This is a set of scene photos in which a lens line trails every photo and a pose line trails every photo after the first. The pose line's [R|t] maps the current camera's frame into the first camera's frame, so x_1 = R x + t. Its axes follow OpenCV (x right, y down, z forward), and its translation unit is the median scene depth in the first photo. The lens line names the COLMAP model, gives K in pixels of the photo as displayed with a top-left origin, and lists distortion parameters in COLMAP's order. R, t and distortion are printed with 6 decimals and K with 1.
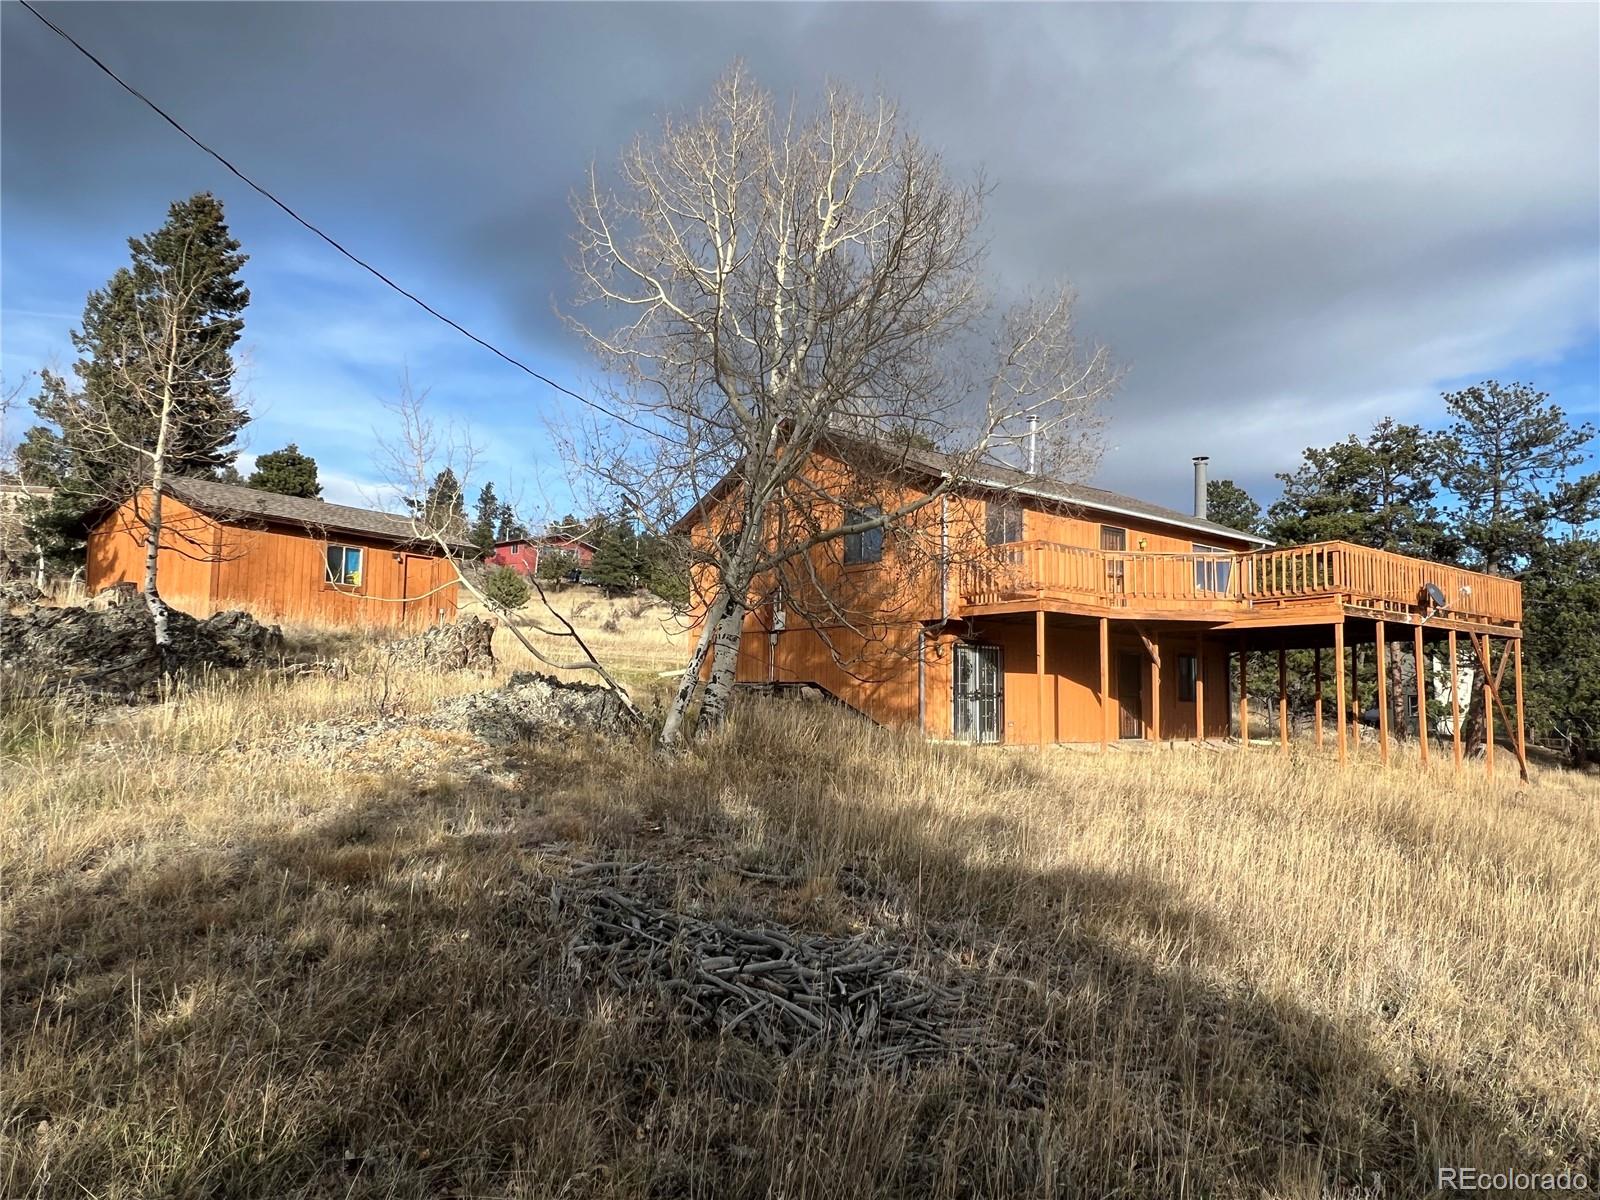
lens RADIAL K [[1024.3, 0, 800.0], [0, 1024.3, 600.0], [0, 0, 1]] dist [-0.000582, 0.000041]
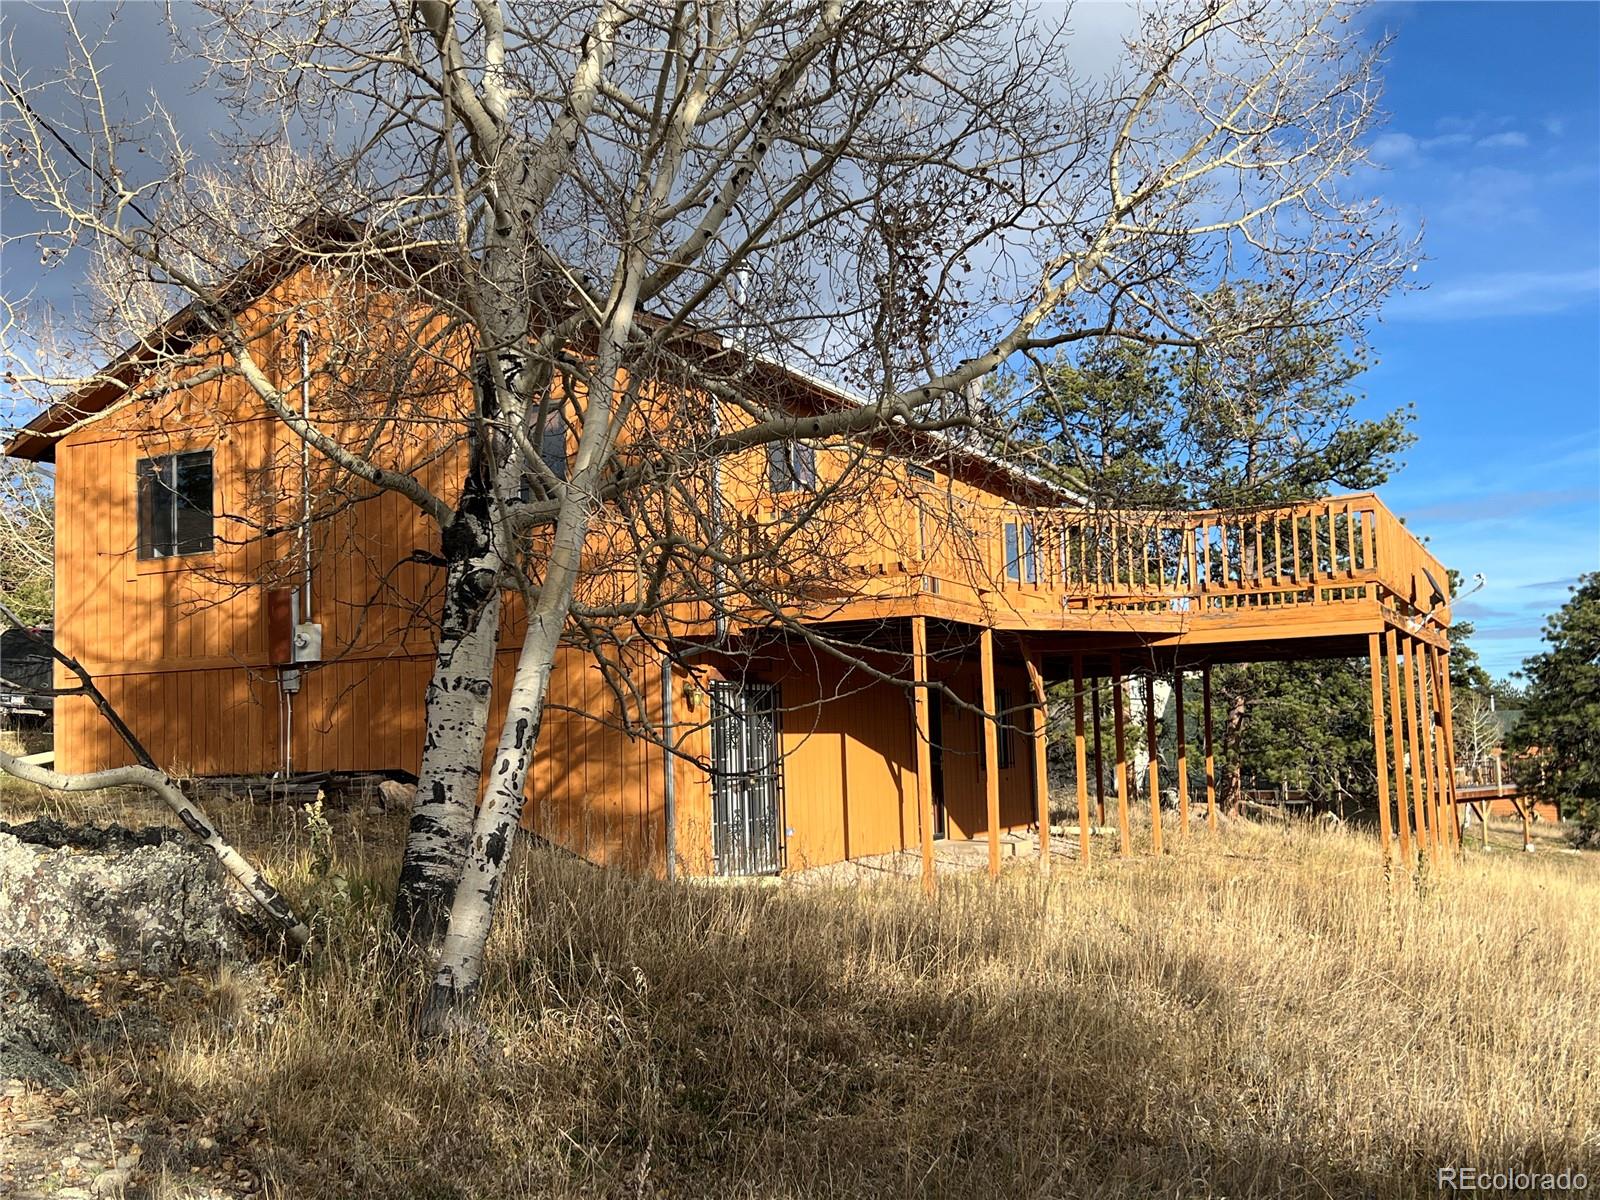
lens RADIAL K [[1640.5, 0, 800.0], [0, 1640.5, 600.0], [0, 0, 1]] dist [0.013751, 0.006420]
pose [[0.915045, -0.005976, 0.403307, -0.136706], [0.006790, 0.999977, -0.000589, 0.002799], [-0.403295, 0.003278, 0.915064, 0.233728]]
